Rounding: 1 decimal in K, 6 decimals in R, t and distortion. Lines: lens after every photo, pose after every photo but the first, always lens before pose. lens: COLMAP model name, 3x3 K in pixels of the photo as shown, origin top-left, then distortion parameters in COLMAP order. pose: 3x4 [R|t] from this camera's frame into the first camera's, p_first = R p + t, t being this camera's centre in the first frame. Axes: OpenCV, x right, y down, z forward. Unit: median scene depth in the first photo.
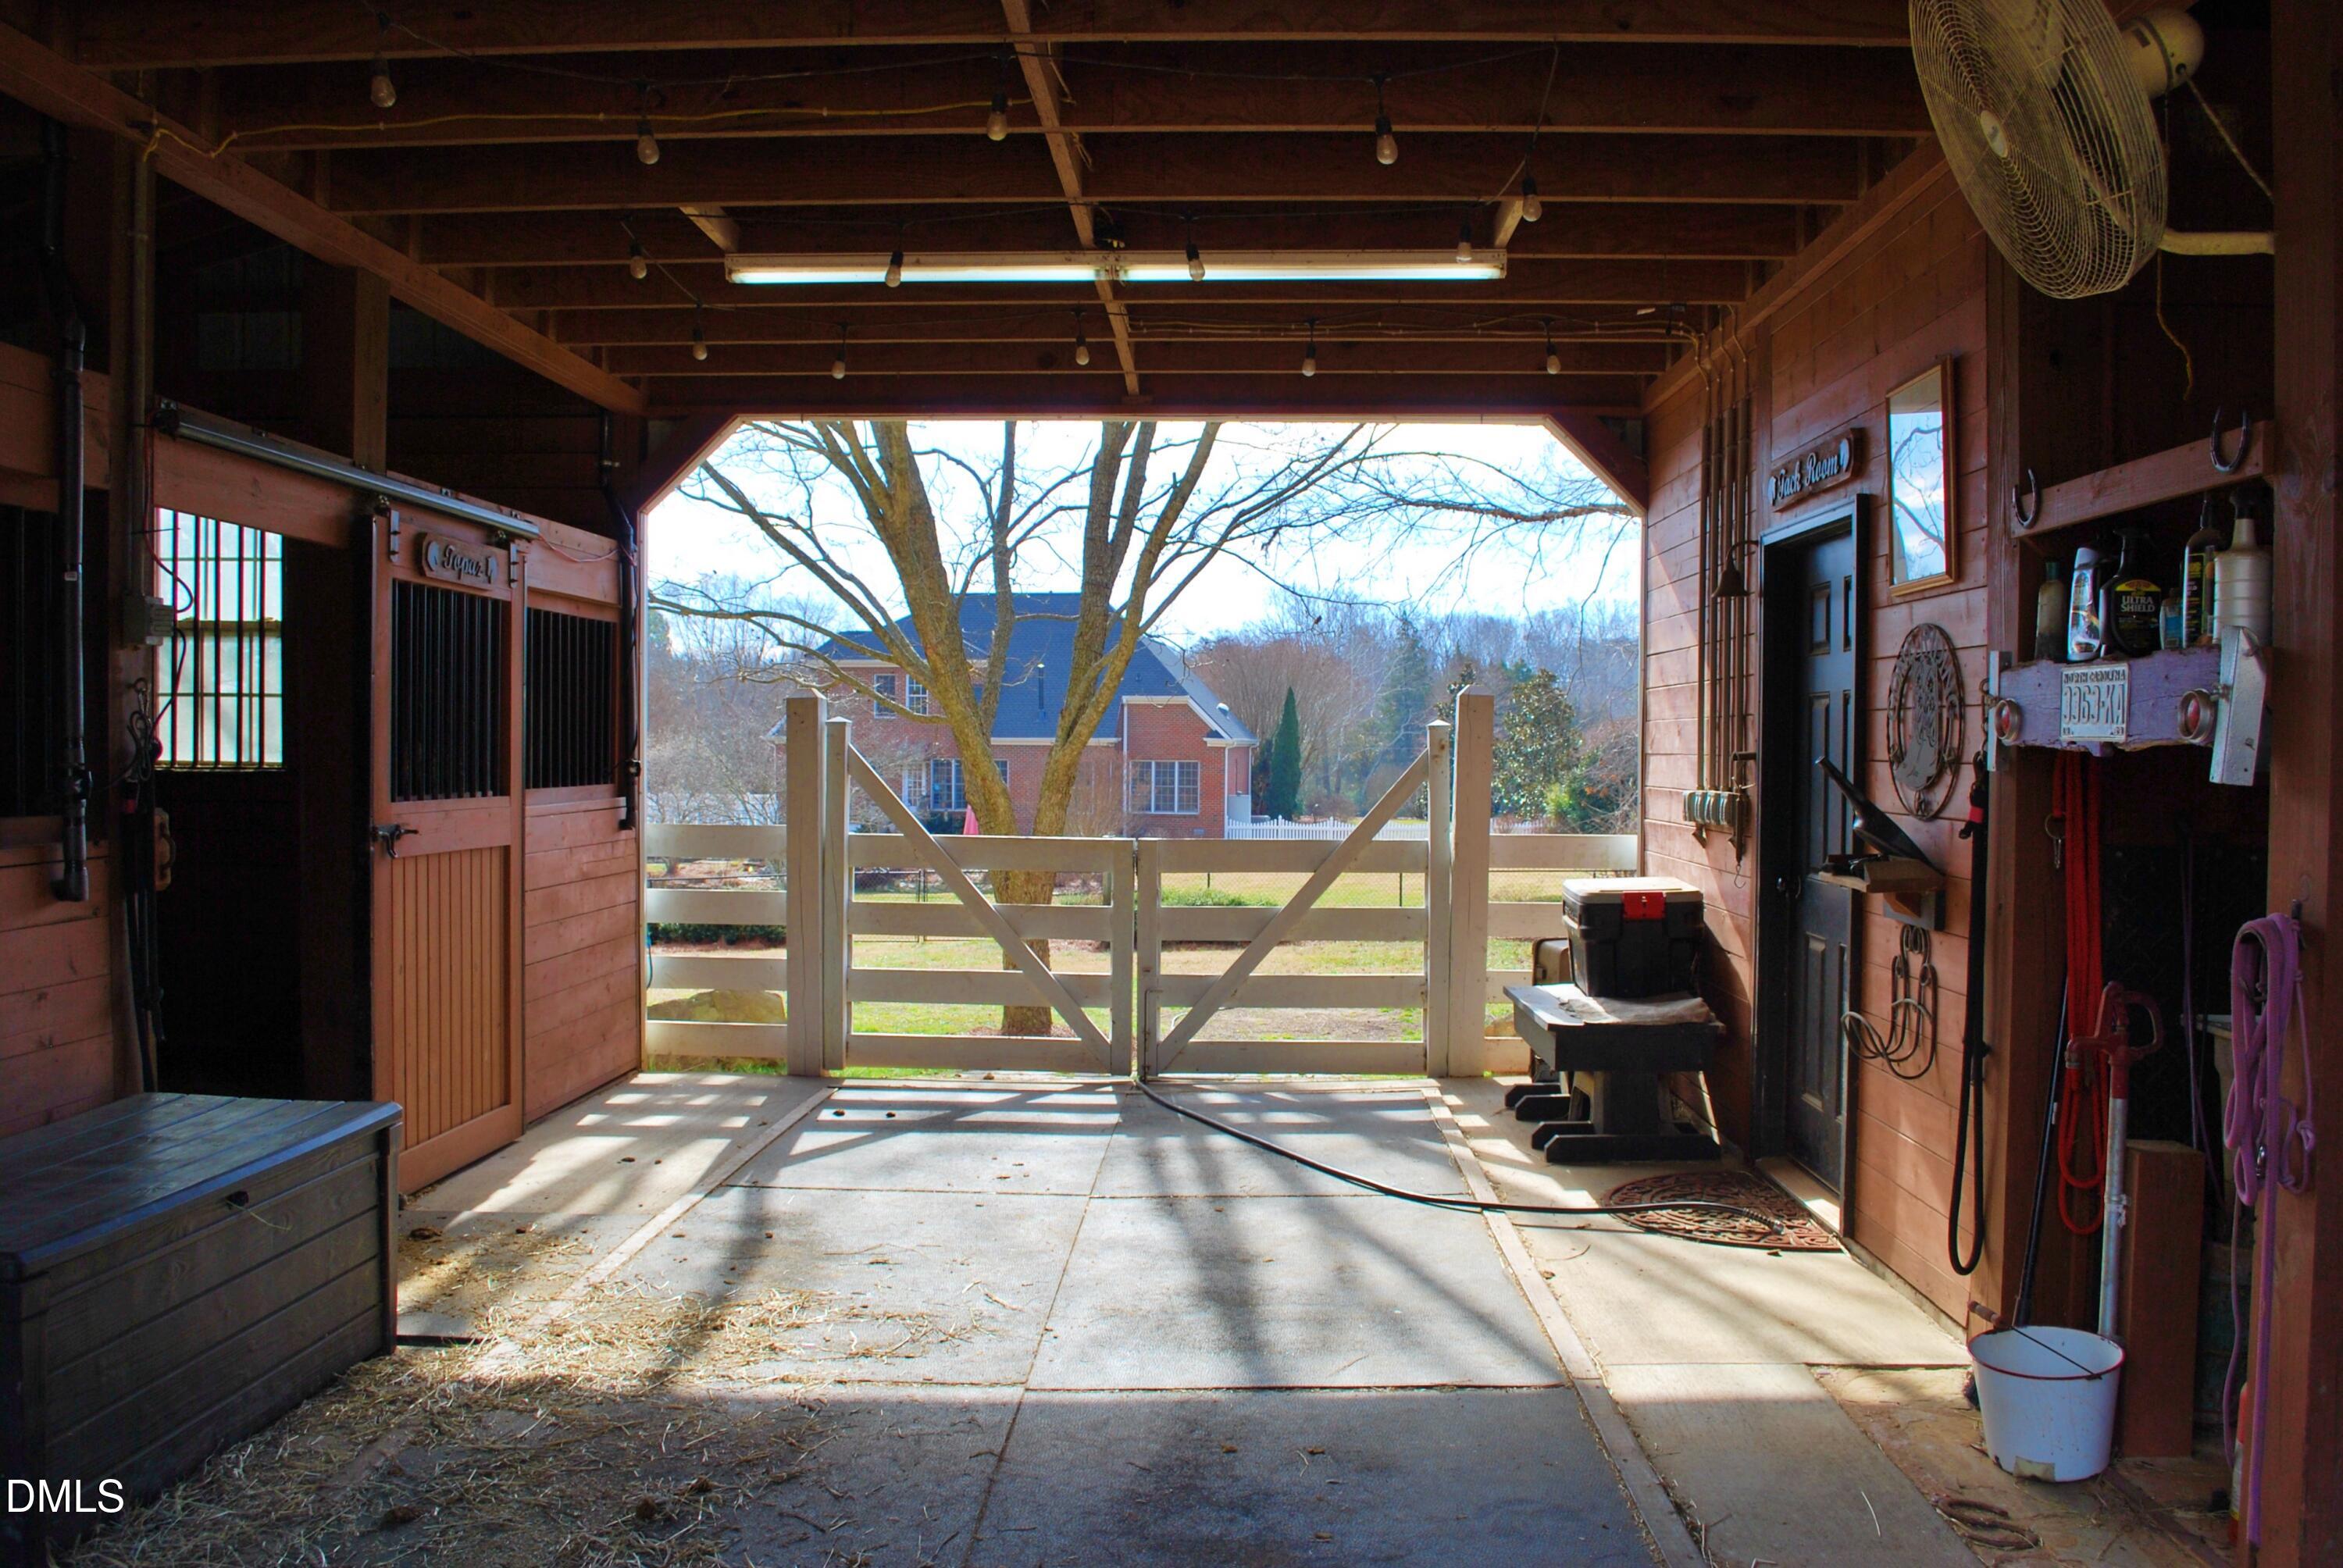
lens RADIAL K [[1880.0, 0, 1163.4], [0, 1880.0, 783.6], [0, 0, 1]] dist [-0.091661, 0.020397]
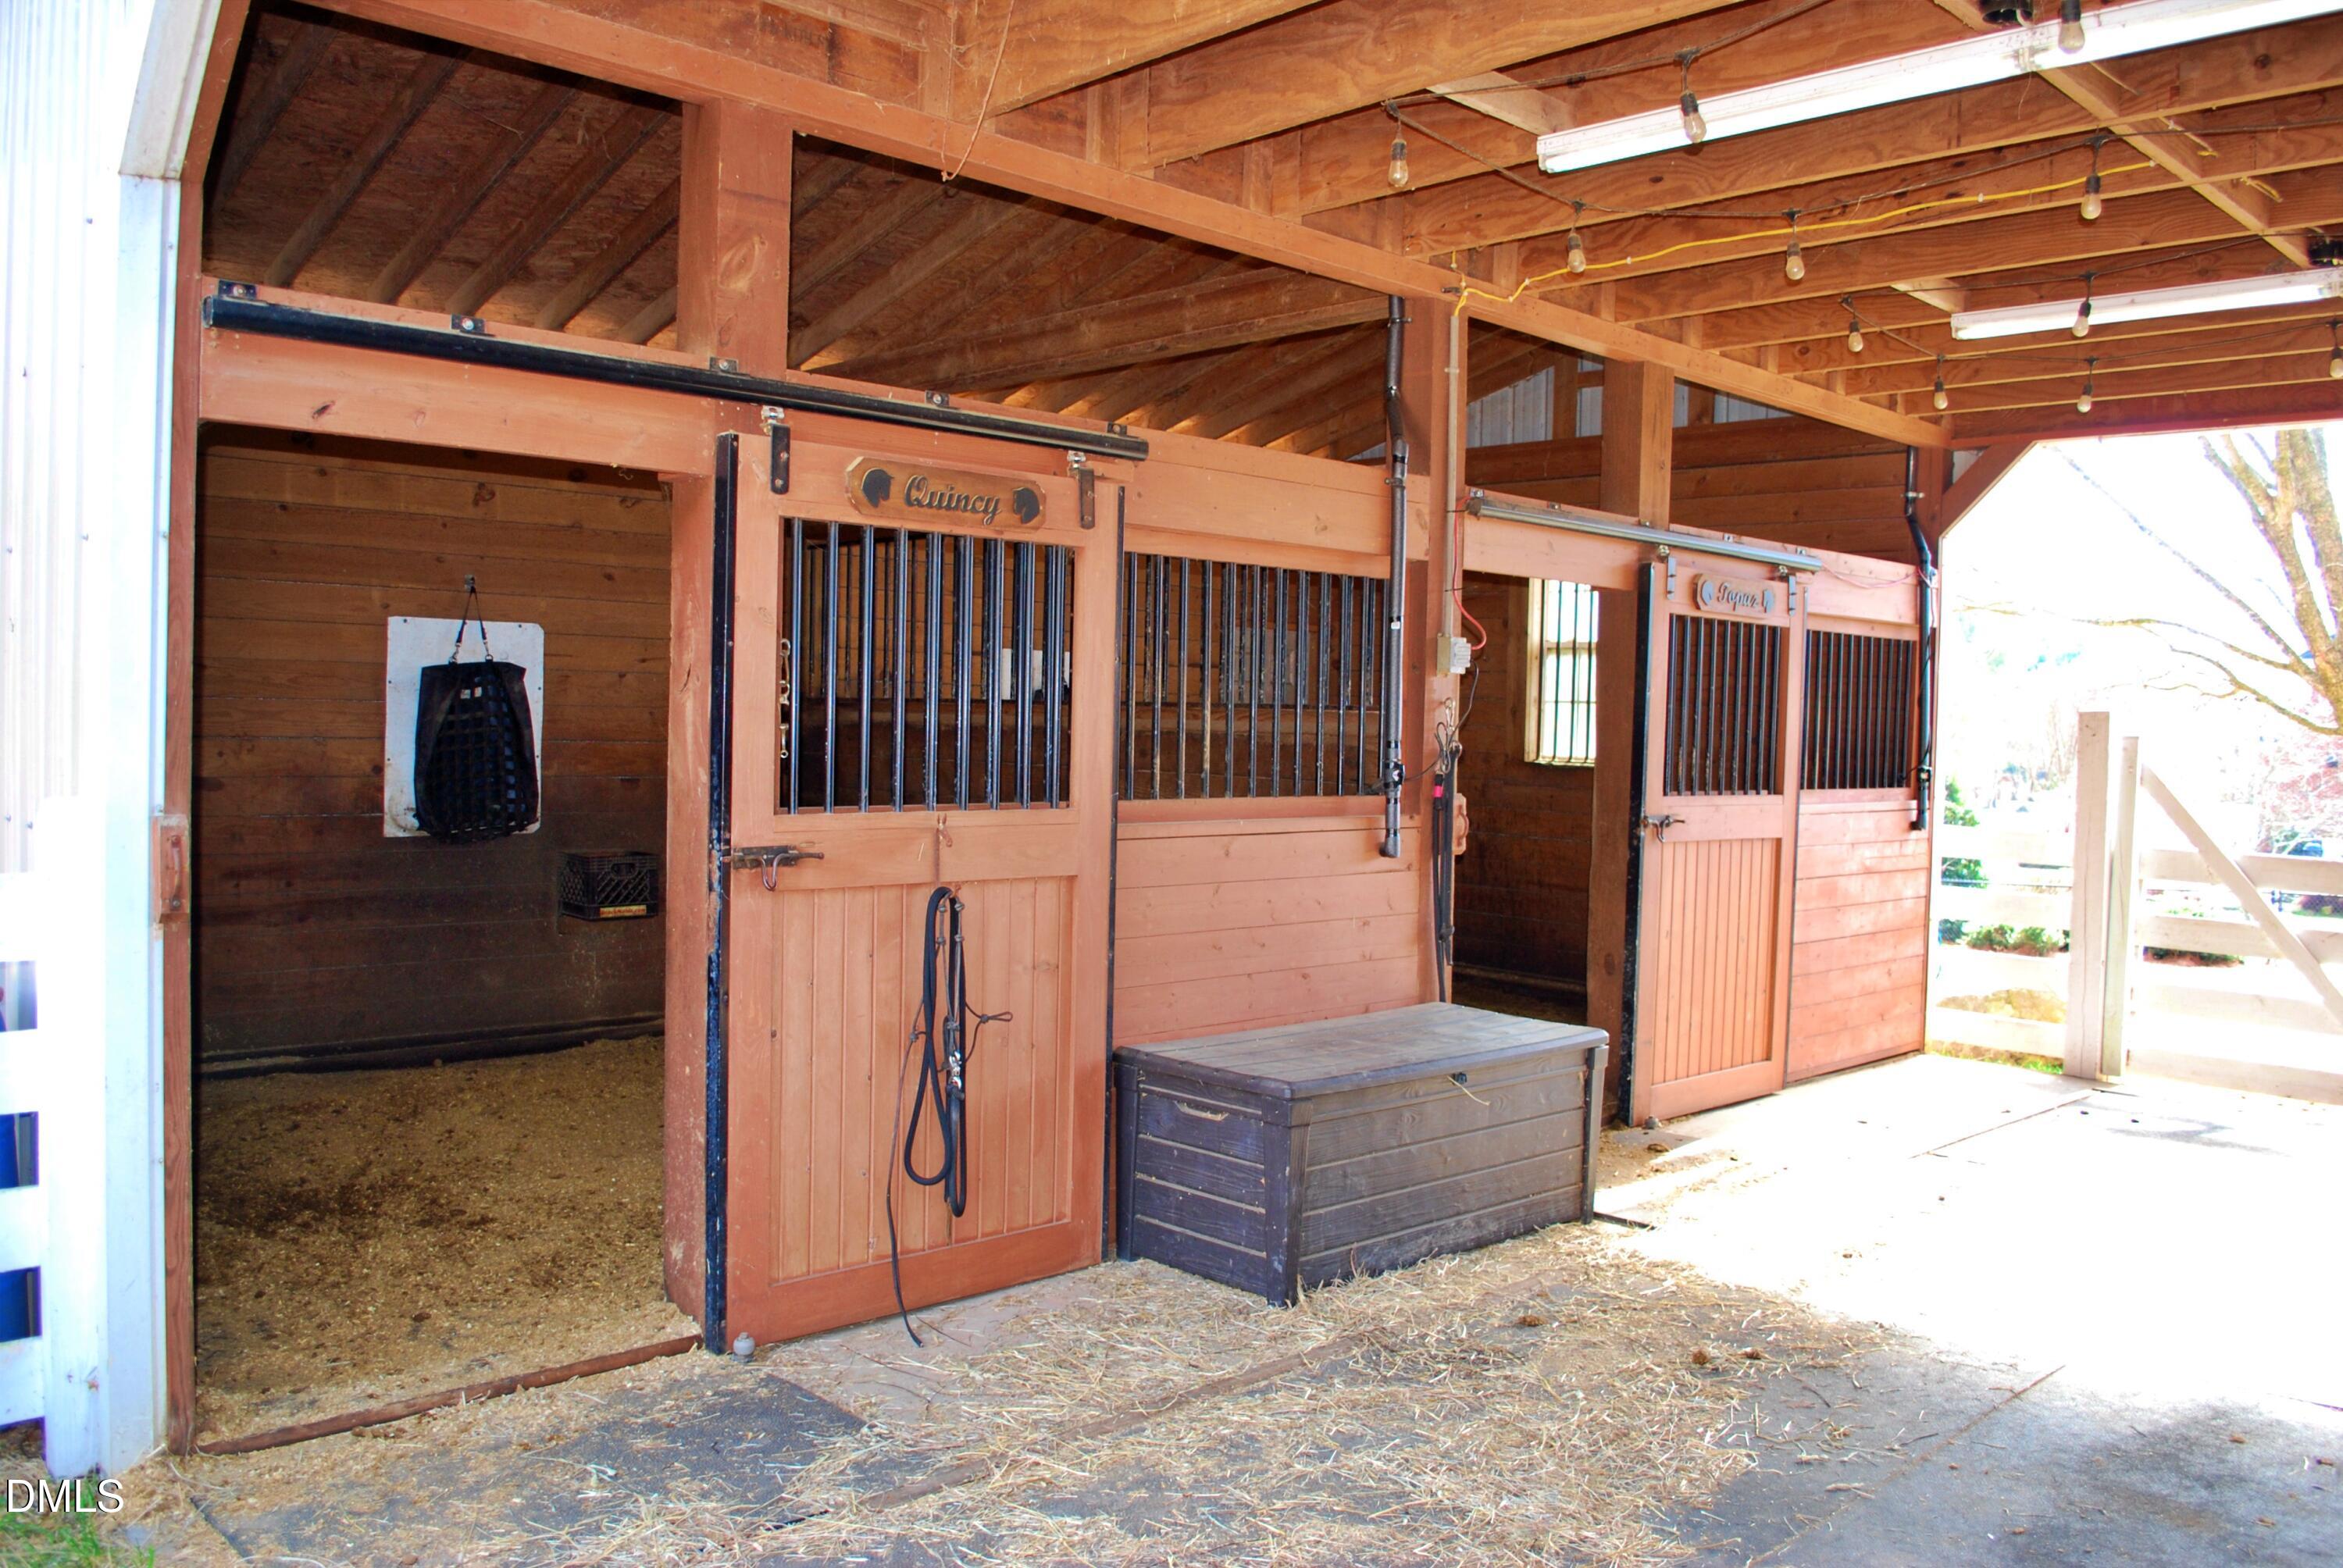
lens RADIAL K [[1880.0, 0, 1177.6], [0, 1880.0, 785.0], [0, 0, 1]] dist [-0.091661, 0.020397]
pose [[0.719948, 0.036483, -0.693069, 0.211172], [-0.034674, 0.999261, 0.016582, -0.006924], [0.693162, 0.012093, 0.720681, -0.114128]]
